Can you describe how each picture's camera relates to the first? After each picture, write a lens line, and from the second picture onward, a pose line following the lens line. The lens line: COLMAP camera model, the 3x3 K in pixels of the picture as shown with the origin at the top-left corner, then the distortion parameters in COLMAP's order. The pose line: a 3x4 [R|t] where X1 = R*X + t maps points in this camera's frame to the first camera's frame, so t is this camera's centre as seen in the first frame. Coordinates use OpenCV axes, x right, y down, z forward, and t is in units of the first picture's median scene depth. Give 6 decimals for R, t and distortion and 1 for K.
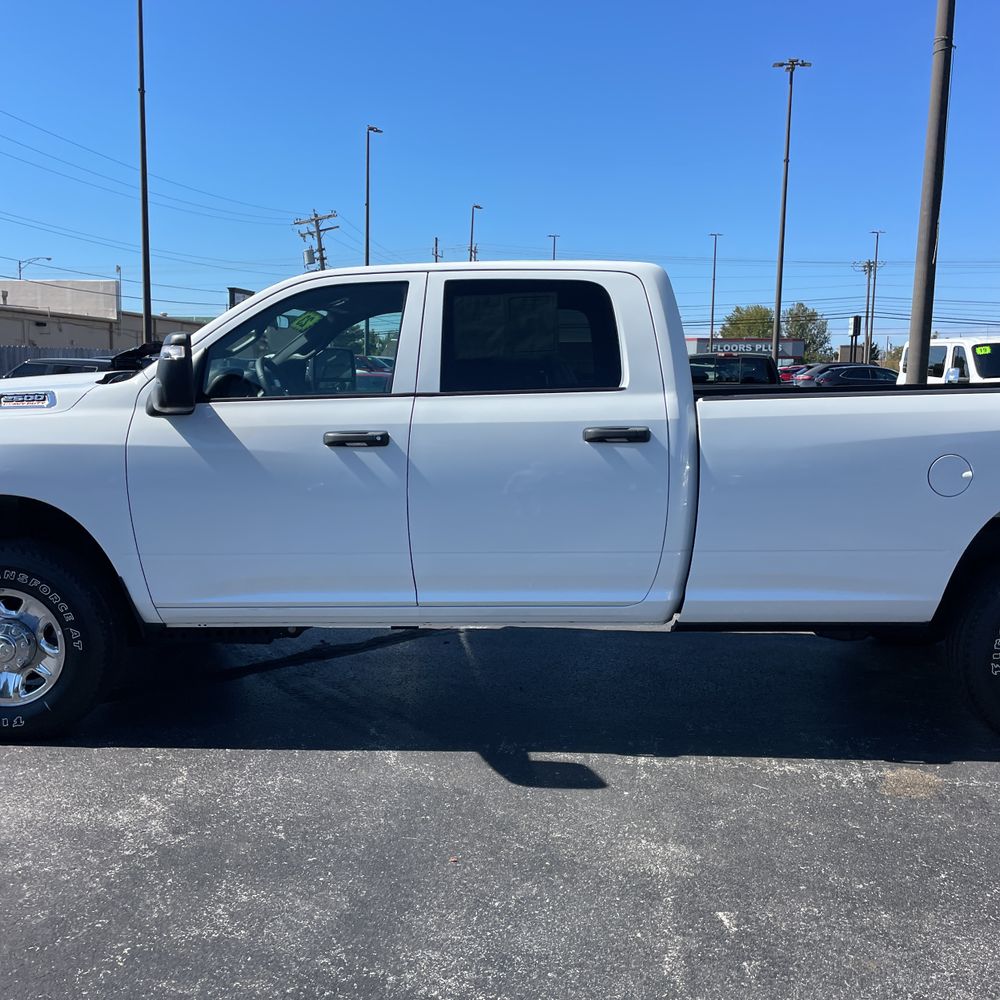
lens RADIAL K [[1000.8, 0, 497.6], [0, 1000.8, 484.8], [0, 0, 1]] dist [0.116972, -0.146087]
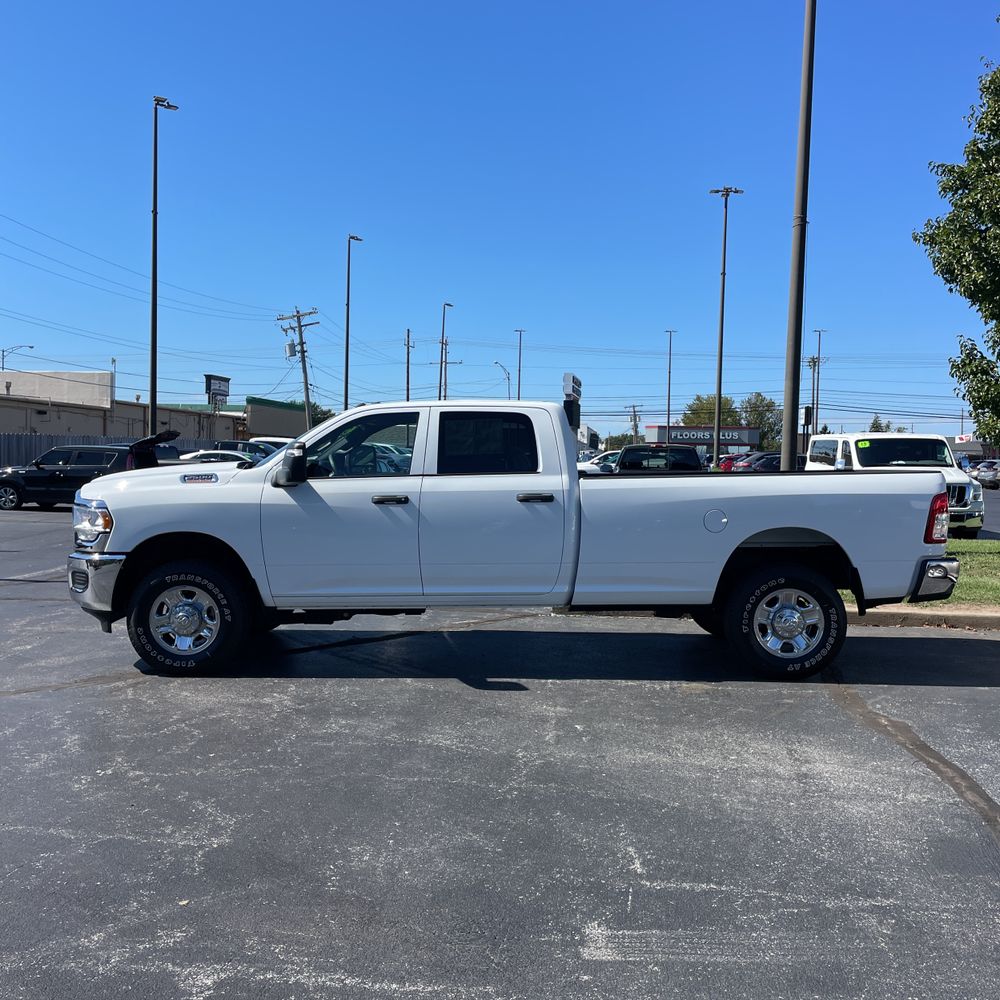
lens RADIAL K [[1003.8, 0, 505.0], [0, 1003.8, 490.6], [0, 0, 1]] dist [0.104544, -0.149606]
pose [[0.999252, 0.003492, 0.038518, -0.005406], [-0.000481, 0.996961, -0.077905, 0.074342], [-0.038673, 0.077828, 0.996216, -0.762916]]
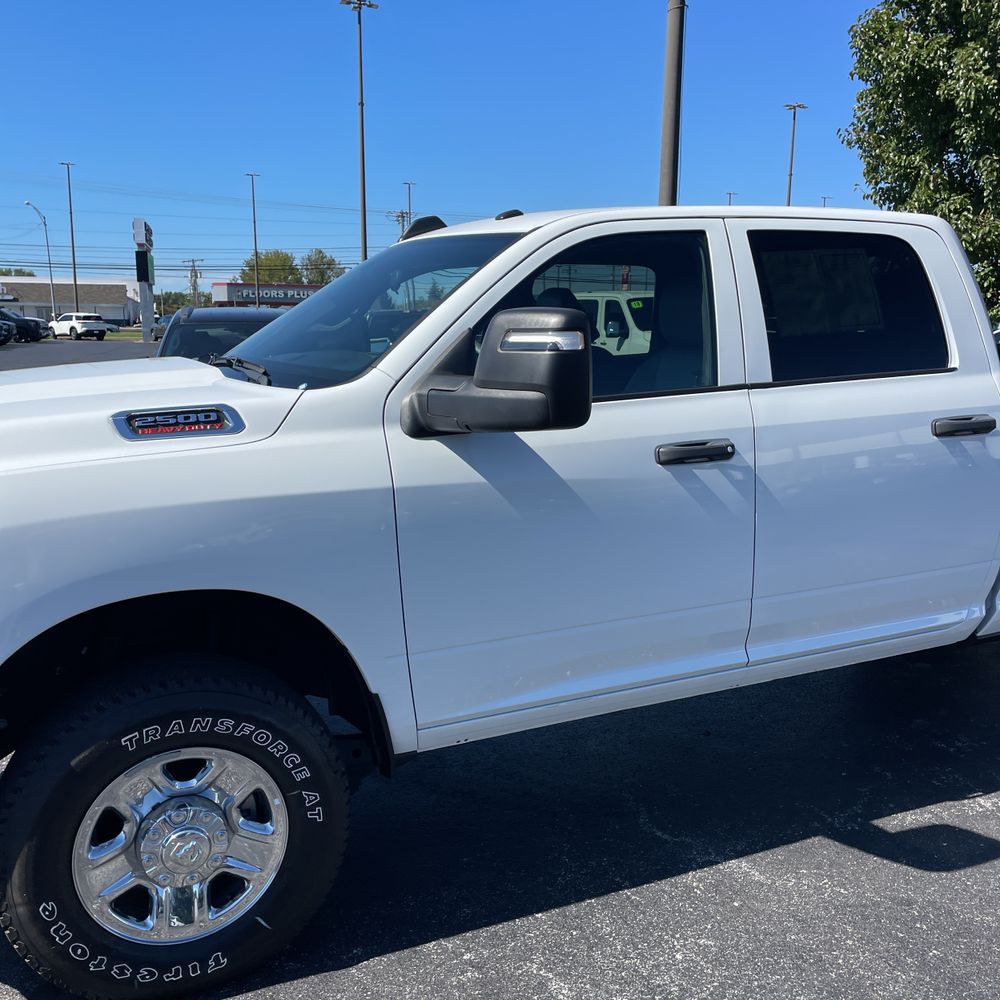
lens RADIAL K [[1003.8, 0, 505.0], [0, 1003.8, 490.6], [0, 0, 1]] dist [0.104544, -0.149606]
pose [[0.888081, -0.085440, 0.451678, -0.570561], [0.059205, 0.995651, 0.071933, -0.075894], [-0.455859, -0.037141, 0.889277, 0.406182]]
